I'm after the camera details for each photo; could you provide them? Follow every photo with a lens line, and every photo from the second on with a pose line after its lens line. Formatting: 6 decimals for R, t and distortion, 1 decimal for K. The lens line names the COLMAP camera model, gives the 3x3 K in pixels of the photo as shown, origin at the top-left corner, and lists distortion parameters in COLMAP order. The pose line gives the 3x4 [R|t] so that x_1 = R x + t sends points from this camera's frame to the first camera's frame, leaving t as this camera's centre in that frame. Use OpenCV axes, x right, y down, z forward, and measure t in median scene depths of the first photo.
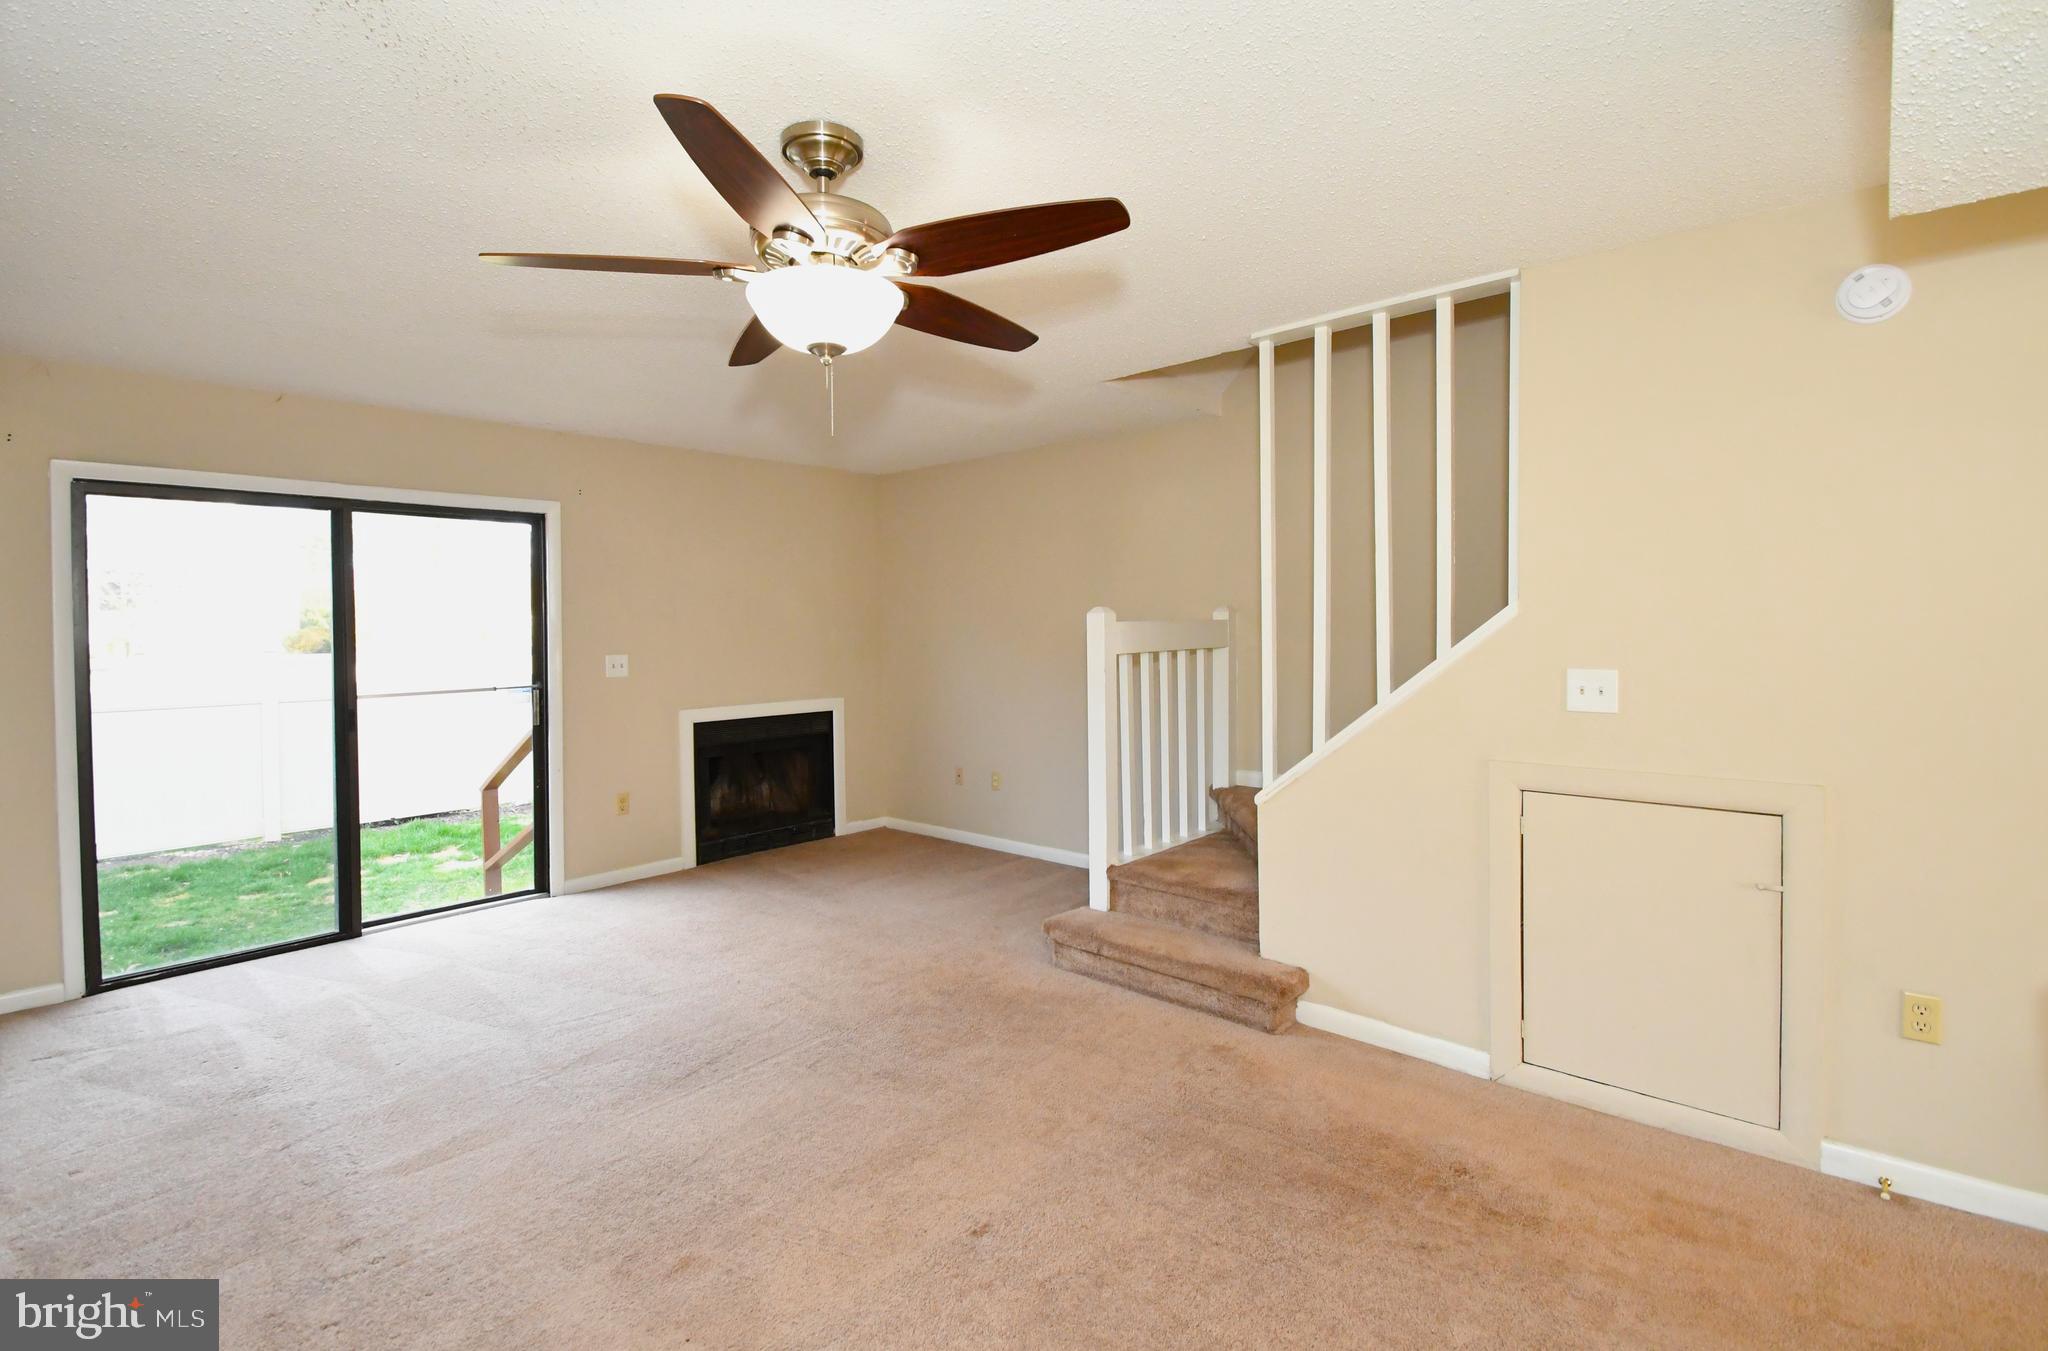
lens RADIAL K [[940.1, 0, 1020.4], [0, 940.1, 640.3], [0, 0, 1]] dist [-0.003132, -0.001451]
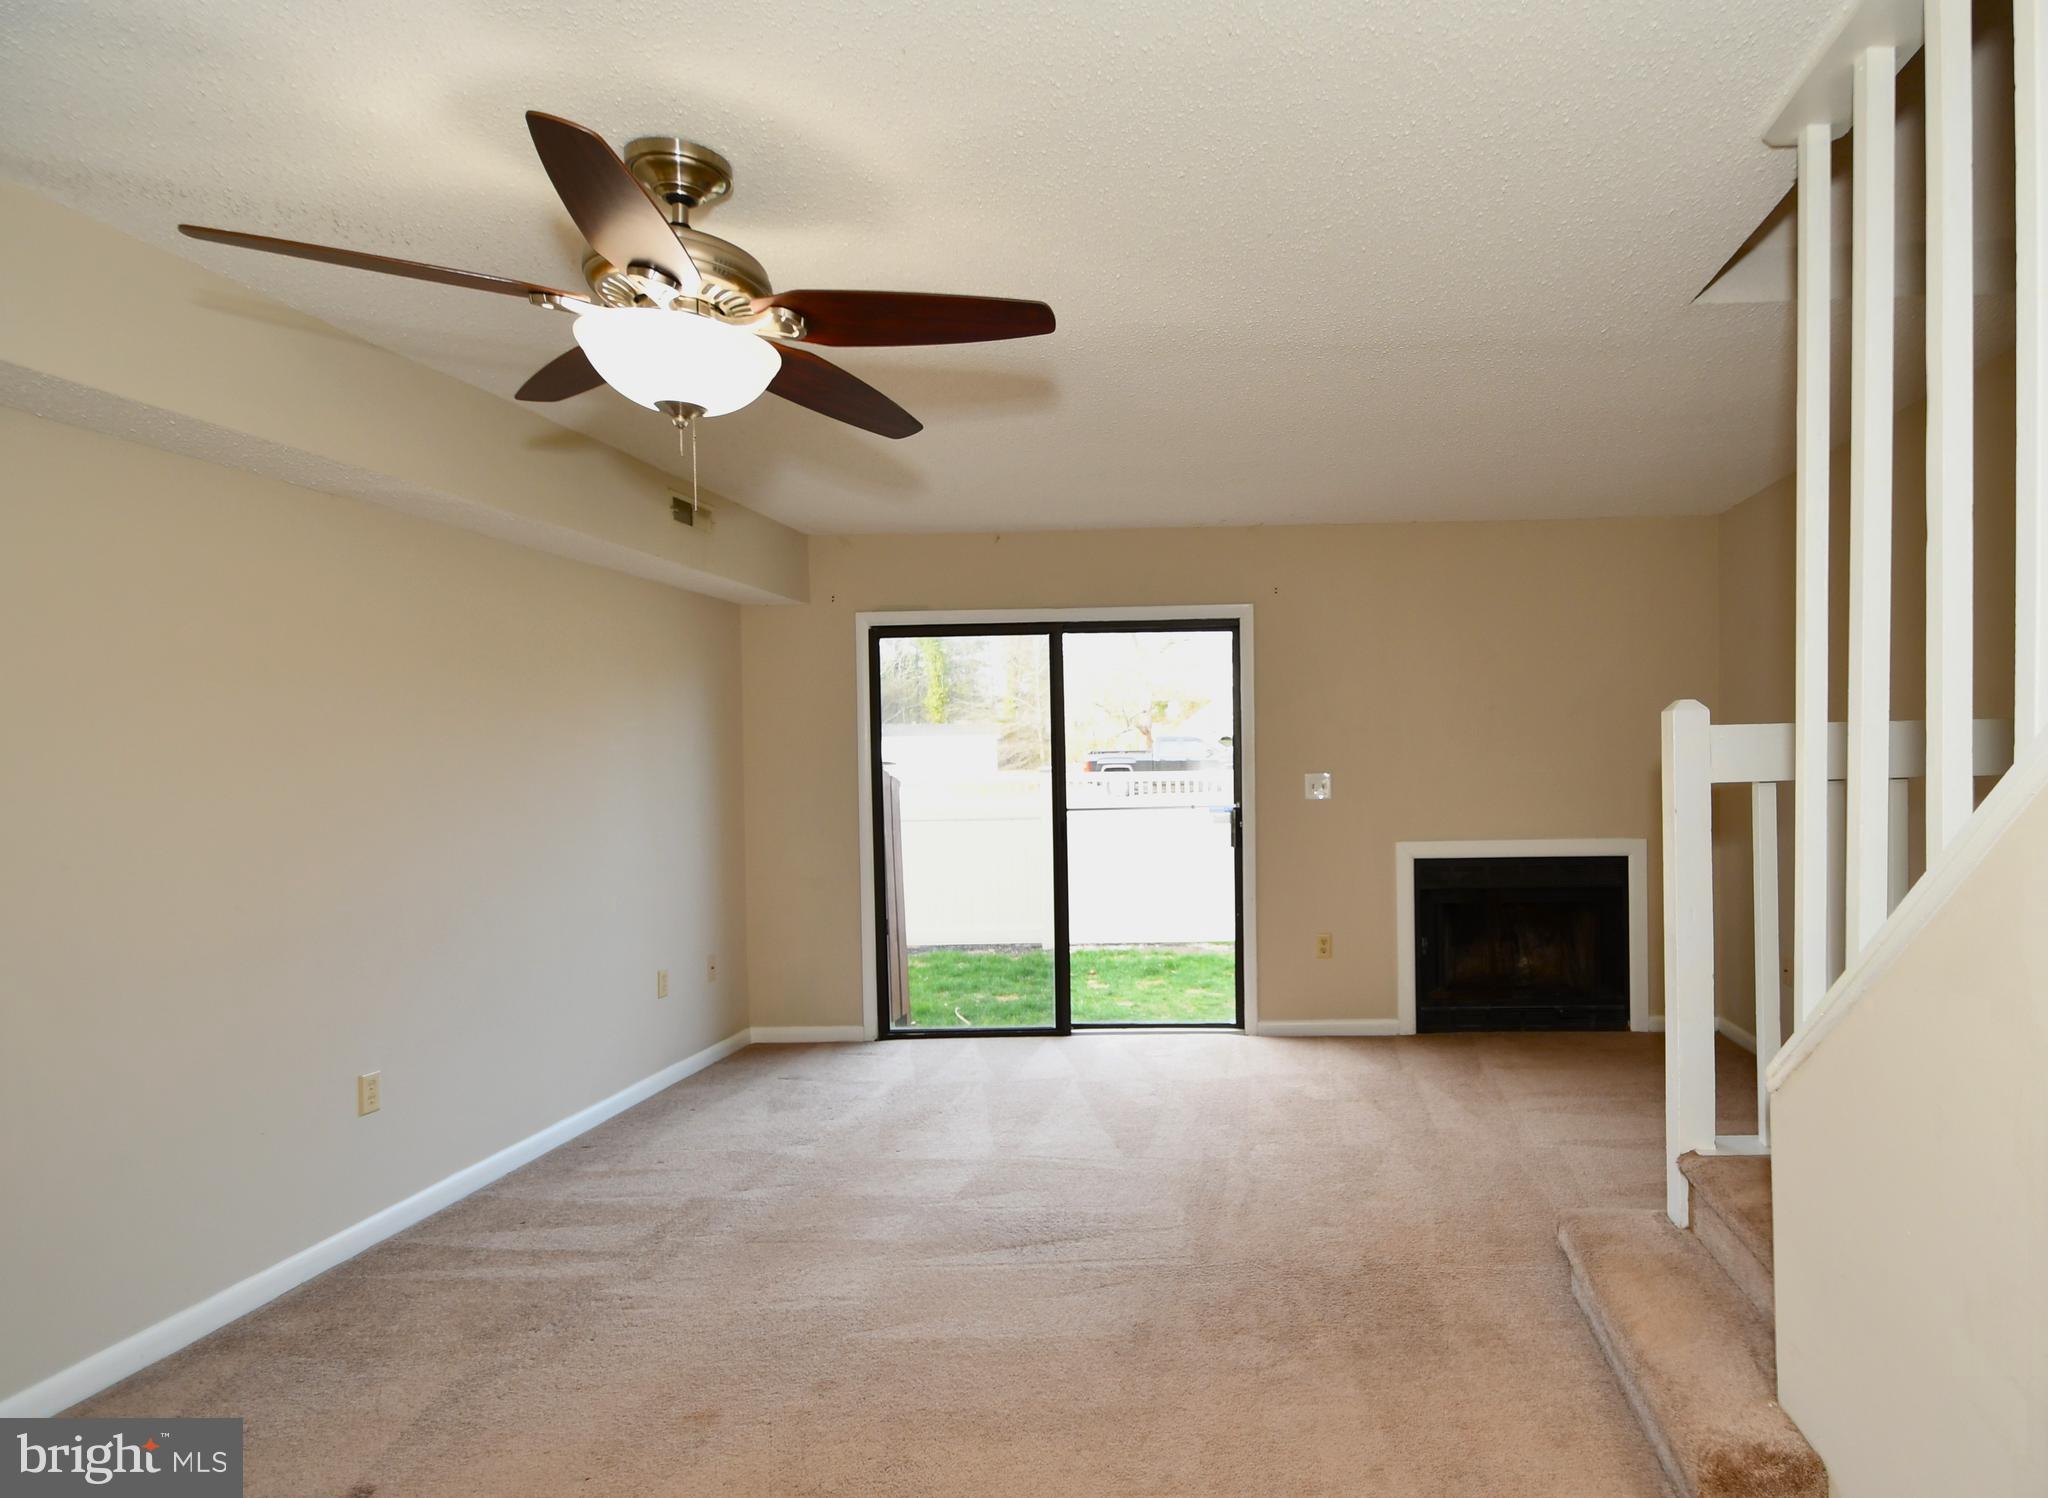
lens RADIAL K [[1162.1, 0, 1254.7], [0, 1162.1, 780.6], [0, 0, 1]] dist [-0.001240, 0.000088]
pose [[0.649952, 0.018037, -0.759761, 0.423060], [-0.001398, 0.999745, 0.022539, -0.002209], [0.759974, -0.013587, 0.649811, 0.313405]]
